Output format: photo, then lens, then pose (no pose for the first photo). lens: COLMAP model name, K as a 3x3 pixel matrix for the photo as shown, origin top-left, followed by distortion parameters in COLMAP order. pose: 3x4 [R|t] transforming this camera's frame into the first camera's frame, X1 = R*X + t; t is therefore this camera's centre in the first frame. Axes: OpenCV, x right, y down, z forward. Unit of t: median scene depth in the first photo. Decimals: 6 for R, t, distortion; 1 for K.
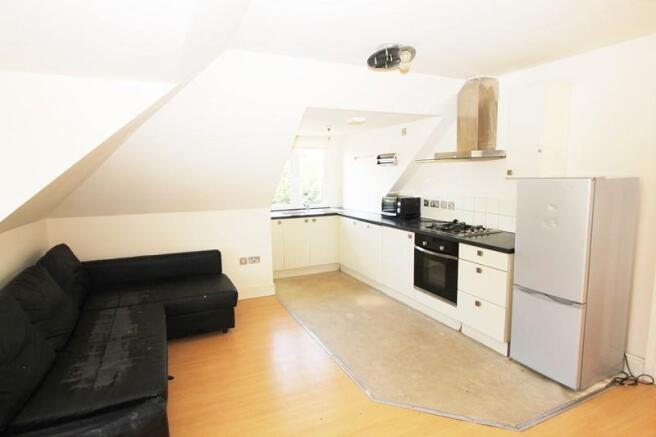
lens RADIAL K [[356.3, 0, 323.2], [0, 356.3, 219.9], [0, 0, 1]] dist [-0.028105, 0.017841]
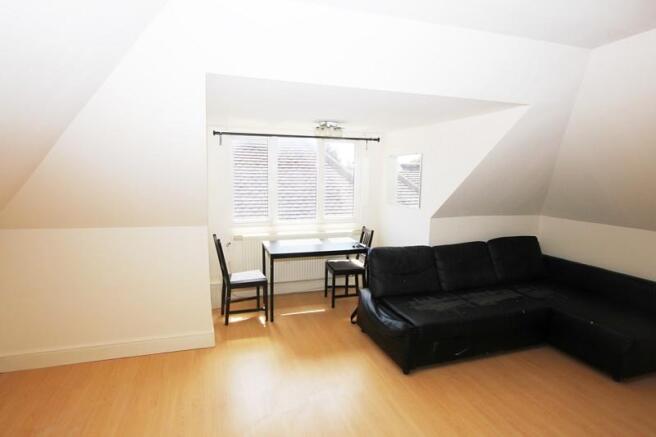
lens RADIAL K [[356.3, 0, 323.2], [0, 356.3, 219.9], [0, 0, 1]] dist [-0.028105, 0.017841]
pose [[-0.108878, 0.139235, -0.984256, 0.437009], [-0.139914, 0.978139, 0.153847, -0.059805], [0.984159, 0.154462, -0.087017, 0.278241]]
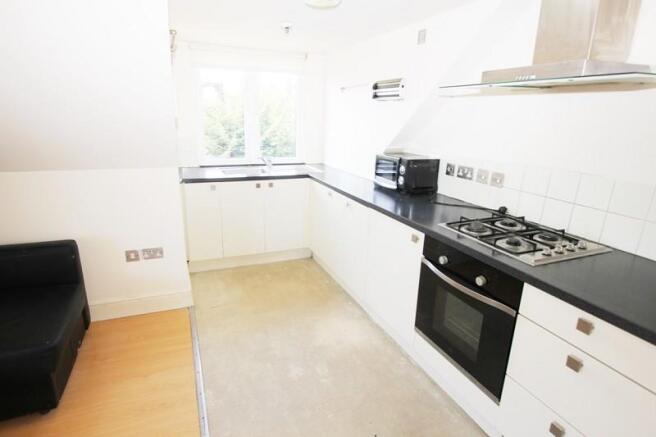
lens RADIAL K [[356.3, 0, 323.2], [0, 356.3, 219.9], [0, 0, 1]] dist [-0.028105, 0.017841]
pose [[0.998566, 0.047434, -0.024814, 0.108126], [-0.043043, 0.987032, 0.154645, -0.049789], [0.031828, -0.153355, 0.987658, 0.433205]]
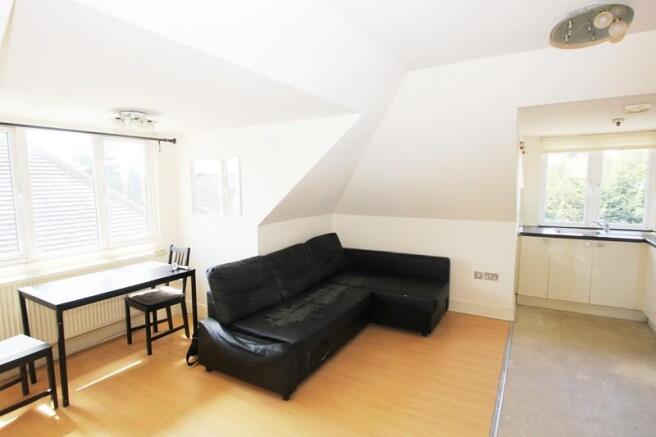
lens RADIAL K [[356.3, 0, 323.2], [0, 356.3, 219.9], [0, 0, 1]] dist [-0.028105, 0.017841]
pose [[0.570551, 0.089591, -0.816361, 0.300466], [-0.100251, 0.994196, 0.039043, -0.026692], [0.815120, 0.059565, 0.576221, 0.106884]]
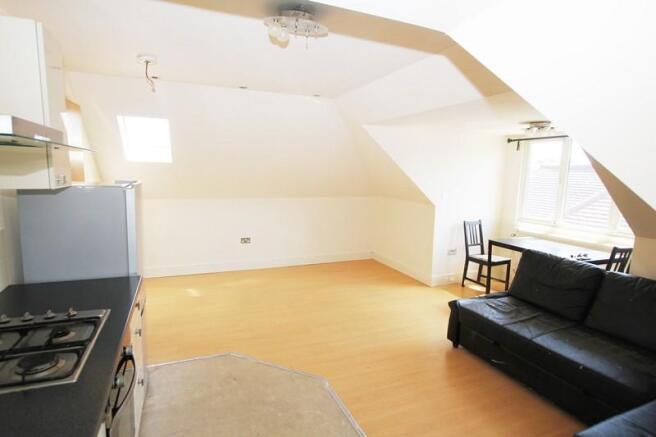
lens RADIAL K [[356.3, 0, 323.2], [0, 356.3, 219.9], [0, 0, 1]] dist [-0.028105, 0.017841]
pose [[-0.999253, -0.021852, 0.031881, 0.066456], [-0.012656, 0.964352, 0.264320, -0.148537], [-0.036520, 0.263719, -0.963908, 1.081661]]
